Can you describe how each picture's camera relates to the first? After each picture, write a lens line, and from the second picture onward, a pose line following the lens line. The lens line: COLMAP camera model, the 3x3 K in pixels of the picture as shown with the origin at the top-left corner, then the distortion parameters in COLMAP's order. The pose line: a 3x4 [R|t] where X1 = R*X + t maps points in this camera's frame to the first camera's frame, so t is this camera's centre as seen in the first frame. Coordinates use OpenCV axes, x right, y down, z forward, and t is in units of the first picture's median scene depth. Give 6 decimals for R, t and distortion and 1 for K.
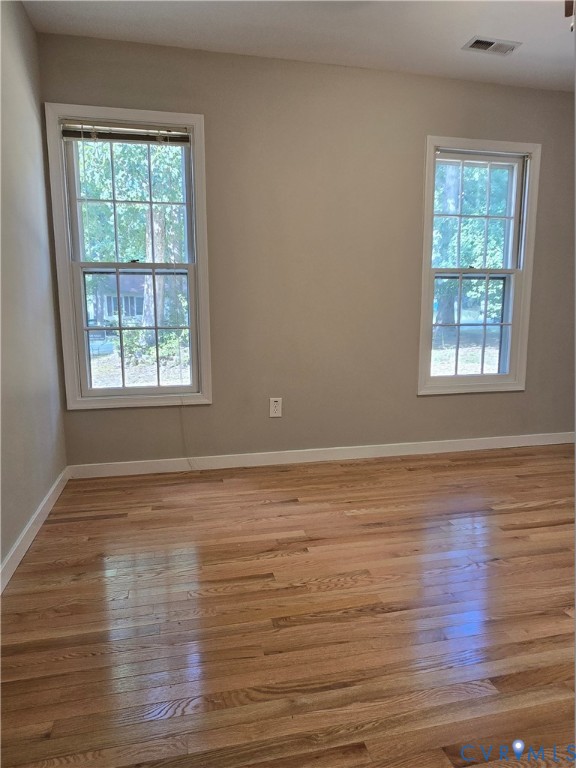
lens RADIAL K [[313.6, 0, 293.1], [0, 313.6, 381.8], [0, 0, 1]] dist [-0.001703, 0.000025]
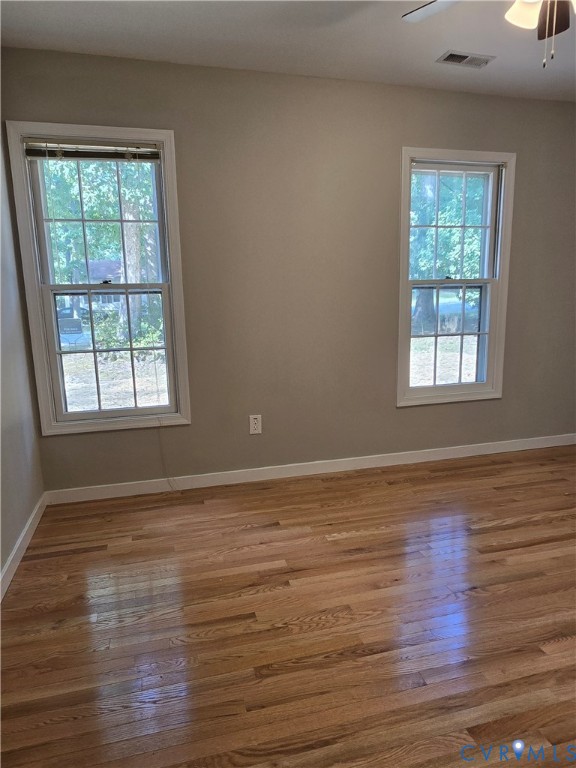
lens RADIAL K [[314.2, 0, 282.0], [0, 314.2, 373.4], [0, 0, 1]] dist [-0.001706, 0.000111]
pose [[0.999488, -0.022528, 0.022708, 0.011099], [0.022054, 0.999538, 0.020906, -0.113983], [-0.023168, -0.020395, 0.999524, 0.005471]]
